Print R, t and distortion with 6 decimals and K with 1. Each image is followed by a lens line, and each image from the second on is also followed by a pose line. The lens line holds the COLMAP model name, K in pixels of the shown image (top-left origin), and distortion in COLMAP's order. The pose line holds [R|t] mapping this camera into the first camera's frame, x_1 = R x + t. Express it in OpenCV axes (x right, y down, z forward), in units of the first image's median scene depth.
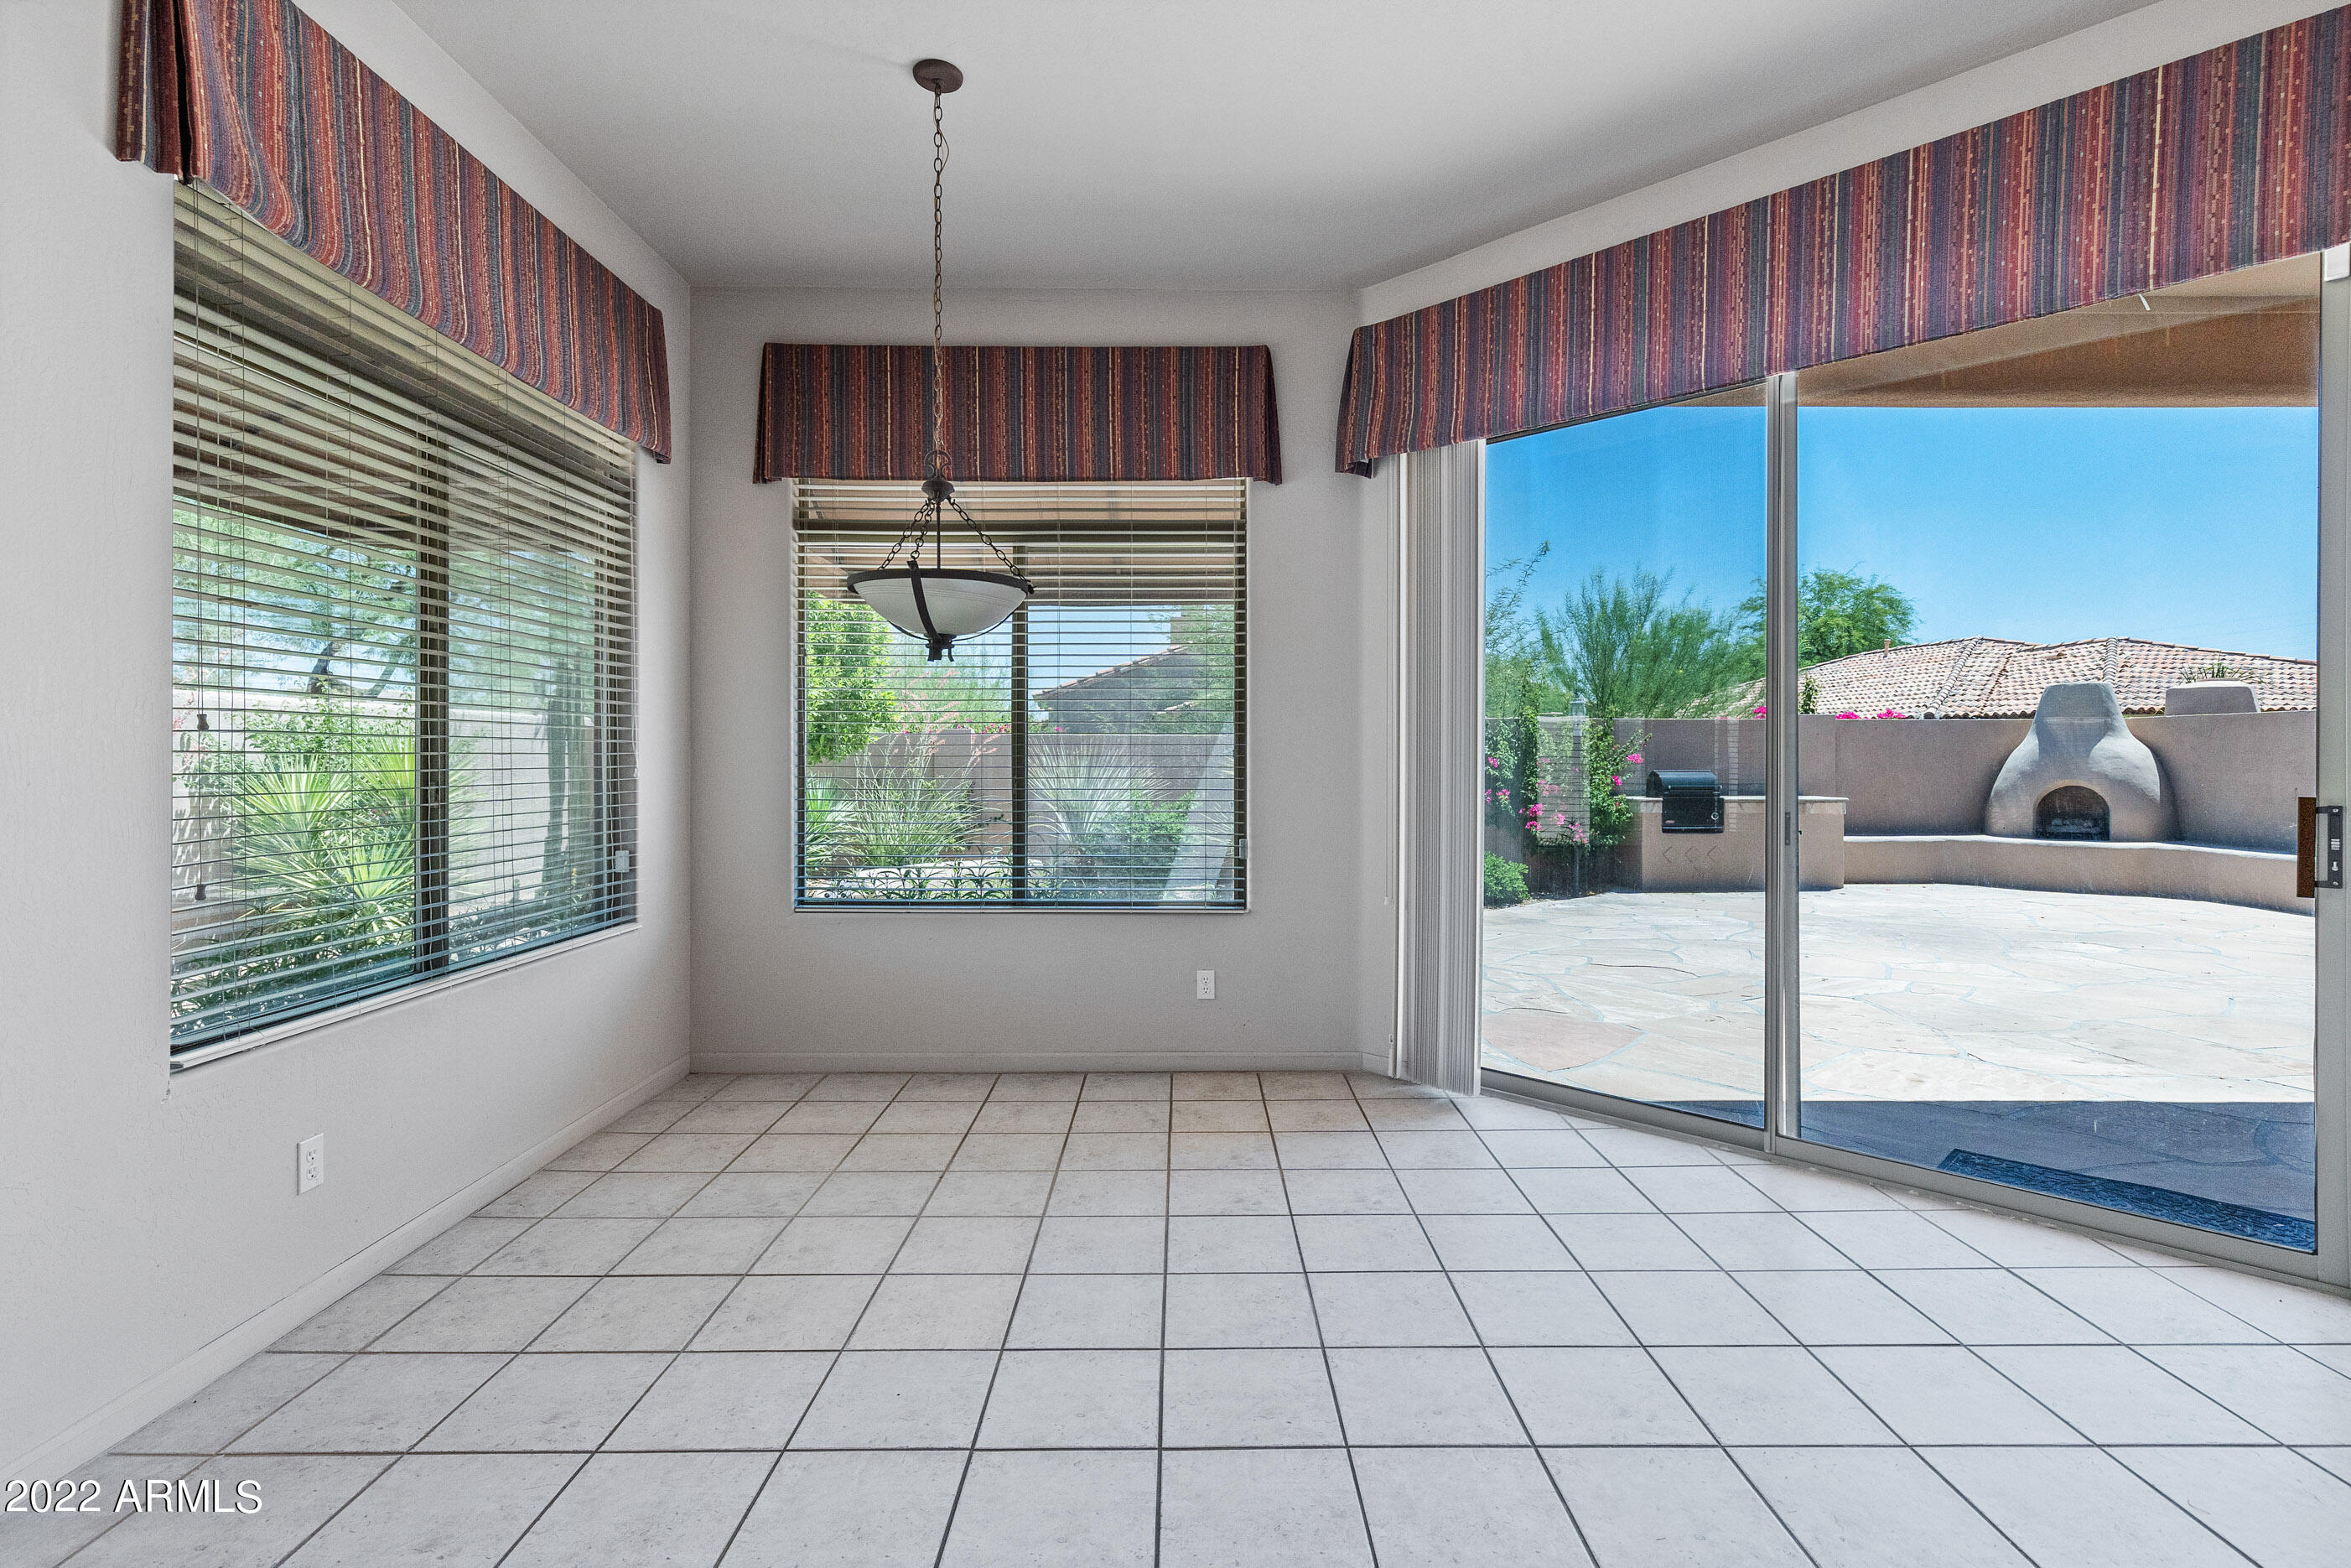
lens RADIAL K [[1094.4, 0, 1200.8], [0, 1094.4, 759.7], [0, 0, 1]] dist [0.003173, -0.001299]
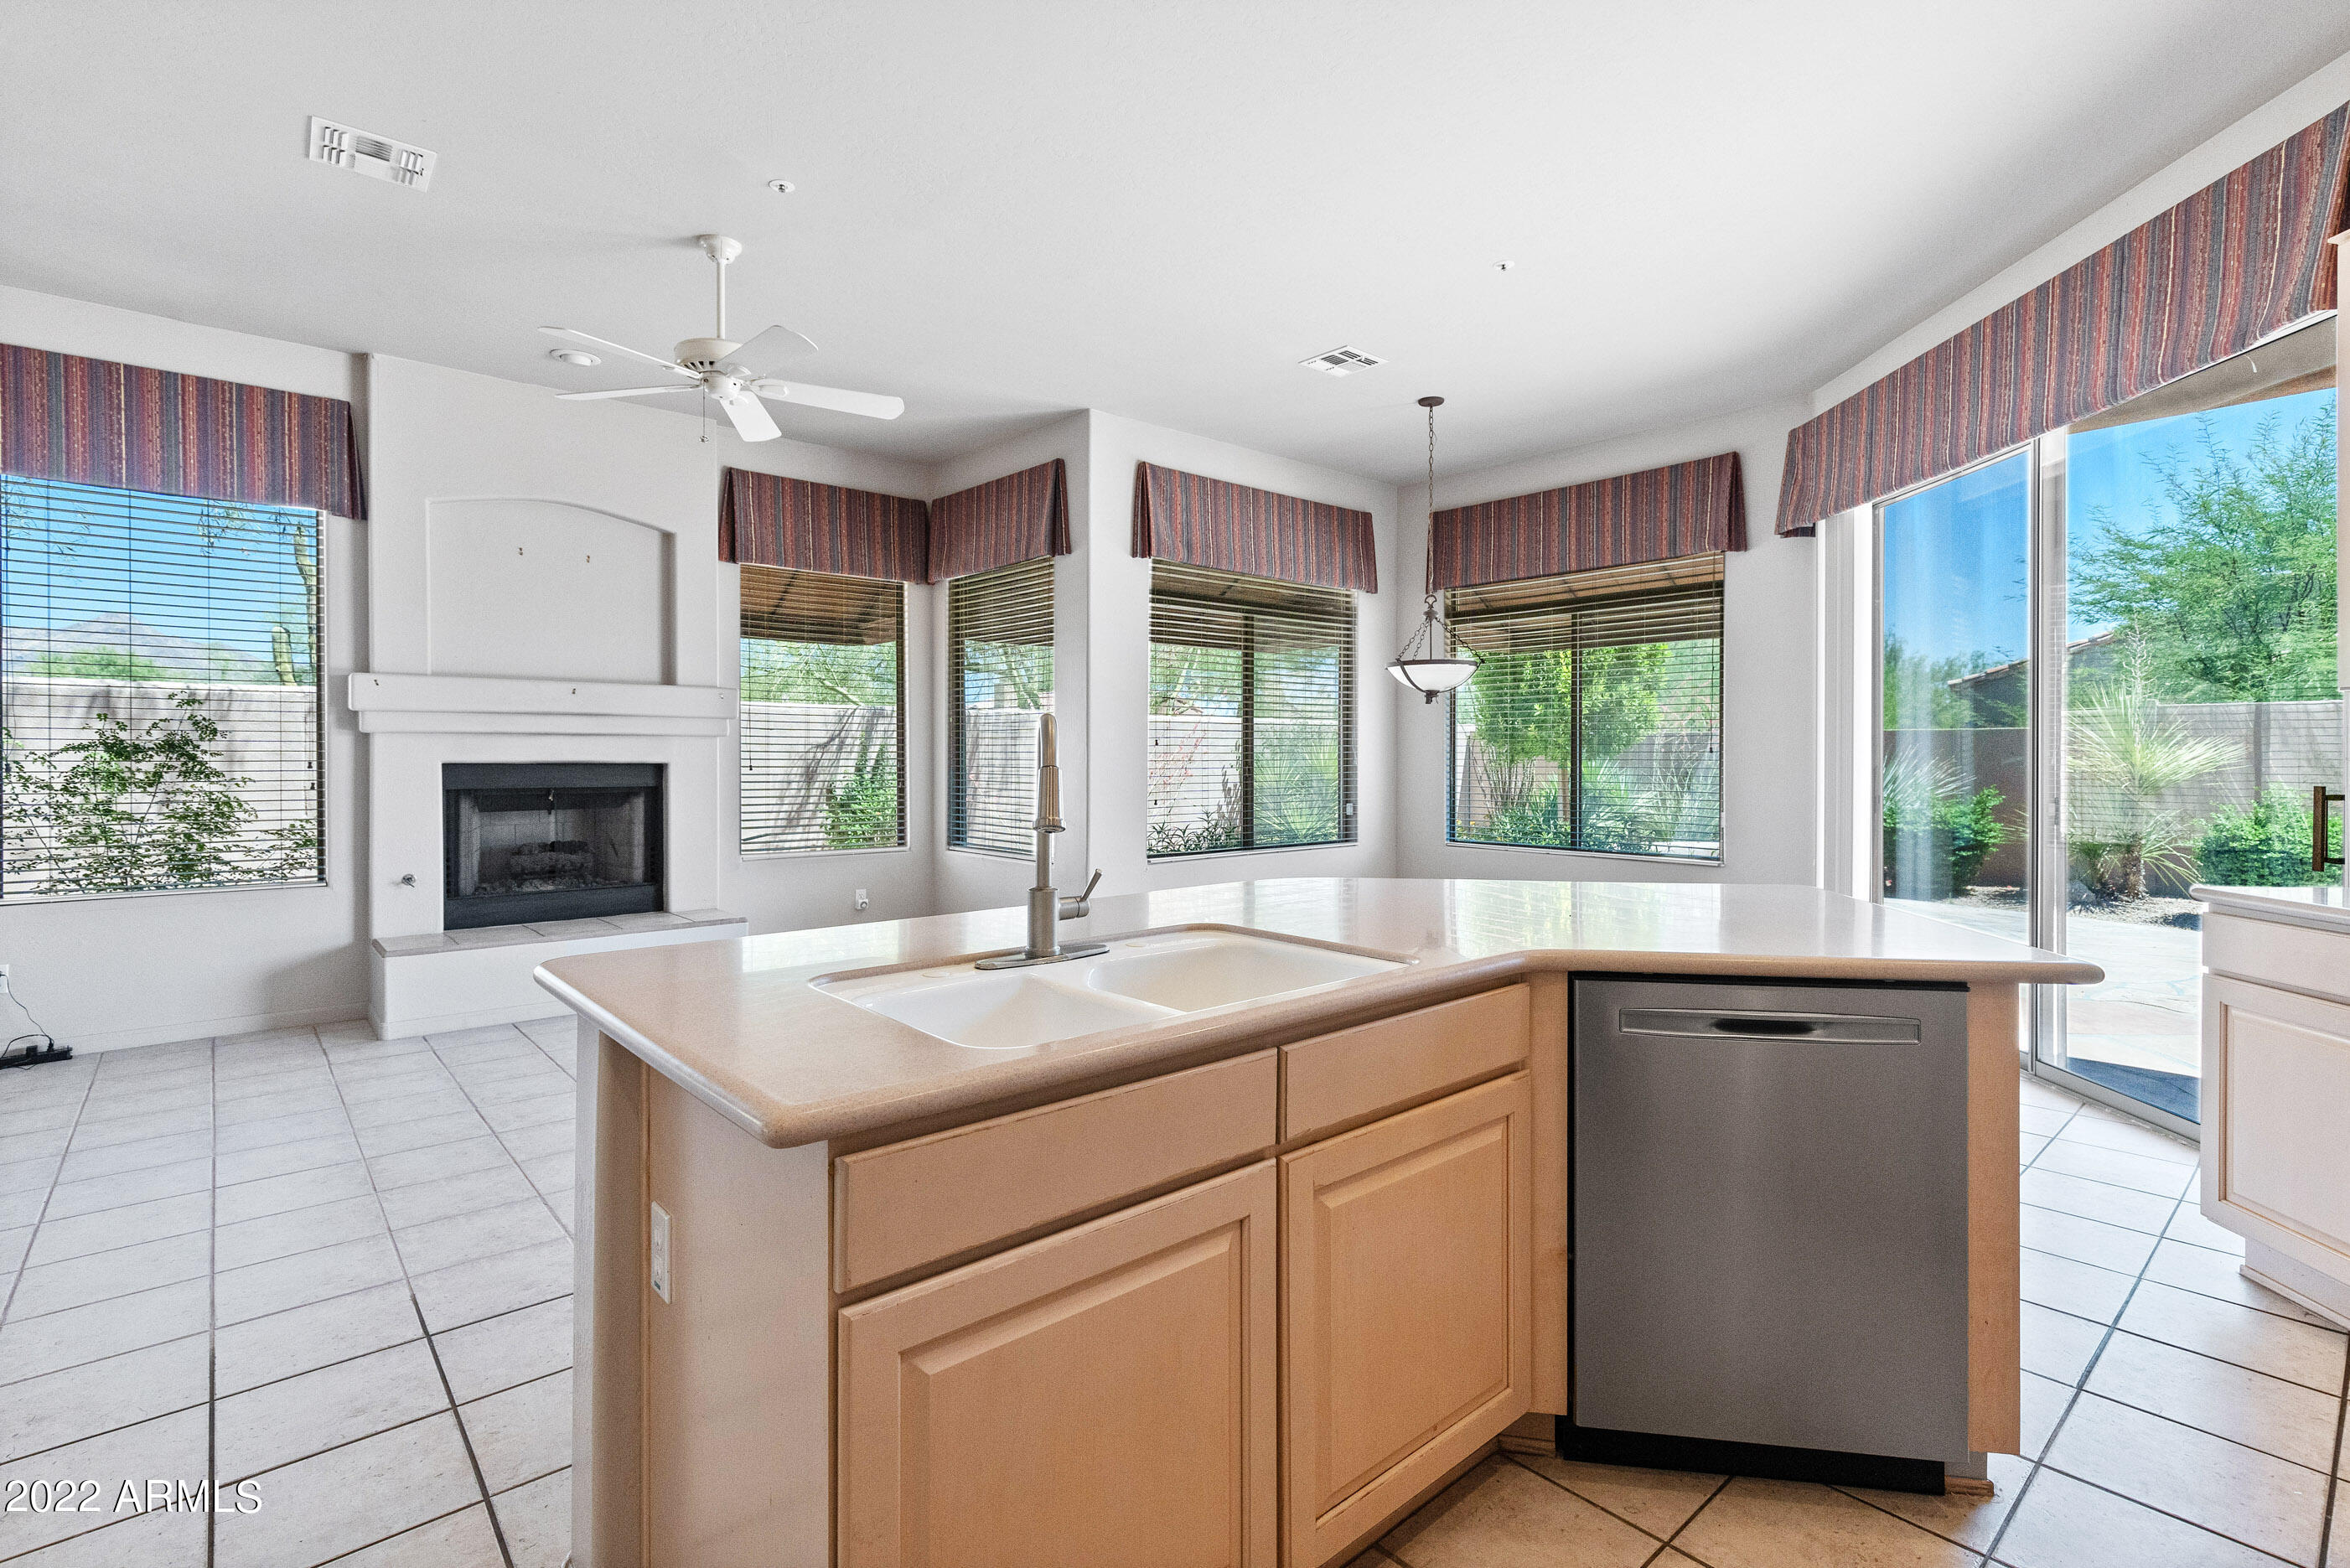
lens RADIAL K [[1102.0, 0, 1211.6], [0, 1102.0, 758.8], [0, 0, 1]] dist [-0.001615, 0.000260]
pose [[0.671789, 0.003067, -0.740736, 0.637180], [-0.004118, 0.999991, 0.000406, 0.006162], [0.740731, 0.002778, 0.671796, -0.400910]]
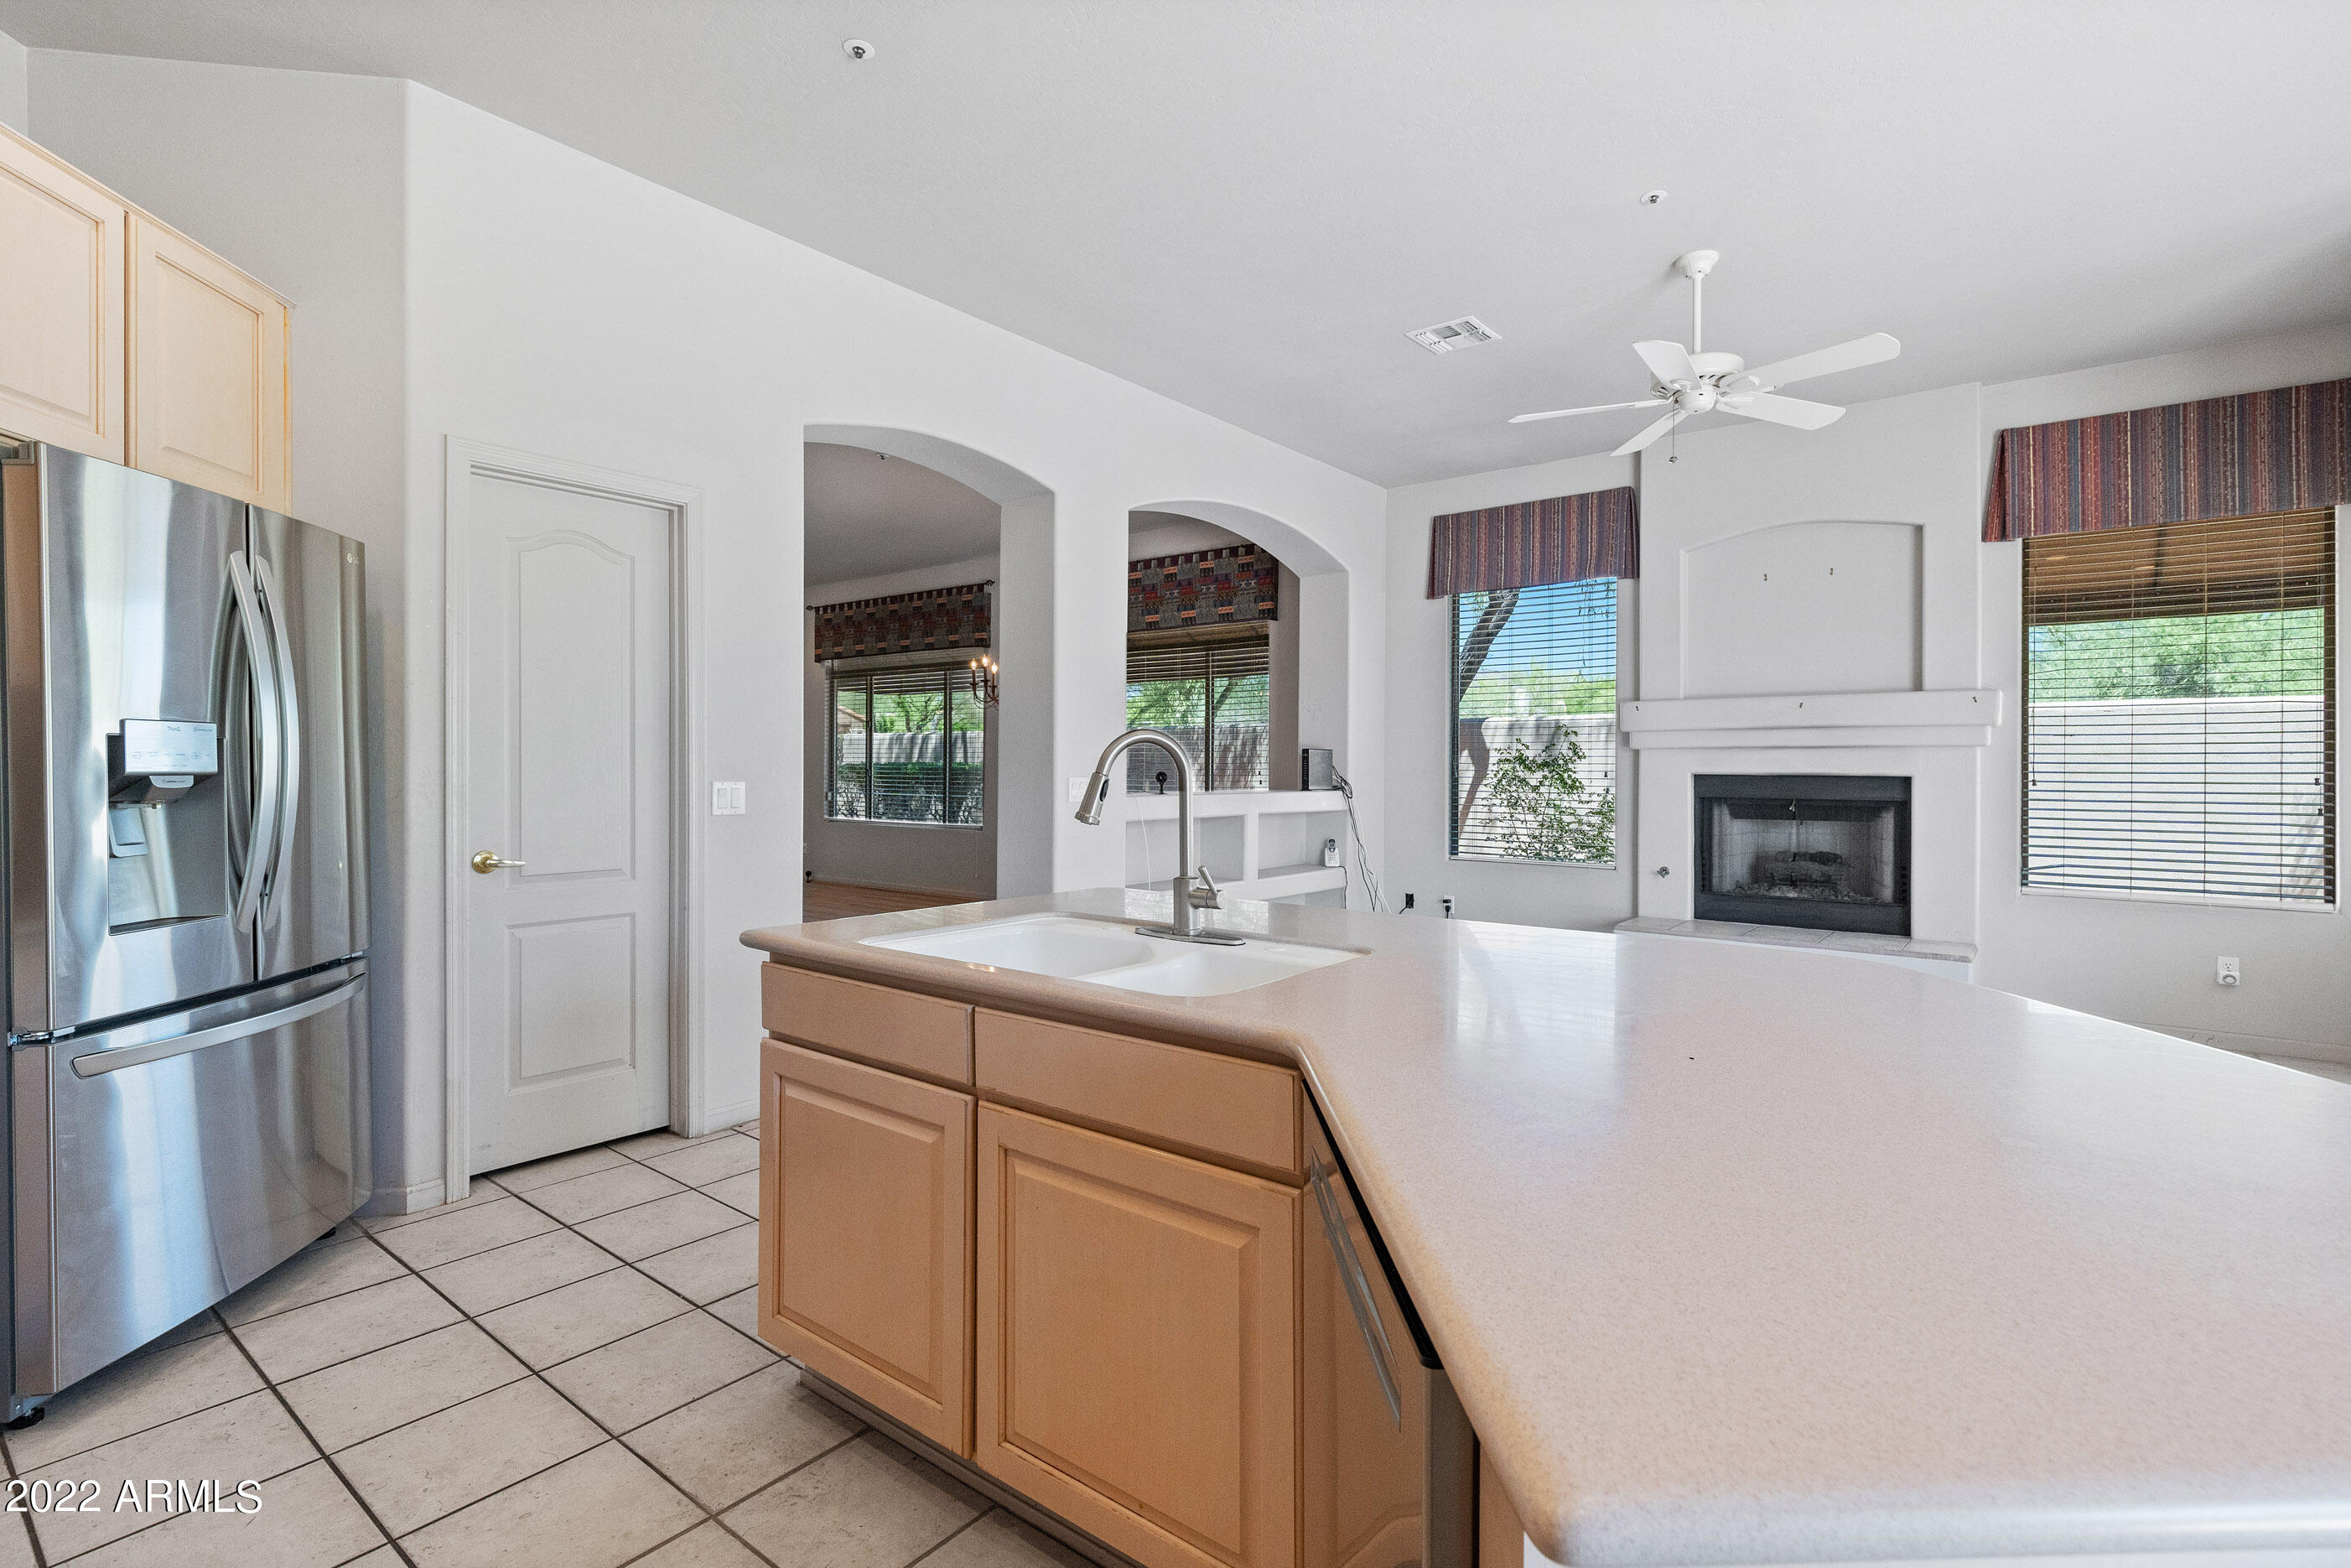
lens RADIAL K [[1095.7, 0, 1189.3], [0, 1095.7, 768.8], [0, 0, 1]] dist [0.003706, -0.000087]
pose [[-0.622283, 0.001114, -0.782792, 0.669036], [-0.004777, 0.999975, 0.005220, 0.003993], [0.782778, 0.006987, -0.622262, 0.153183]]
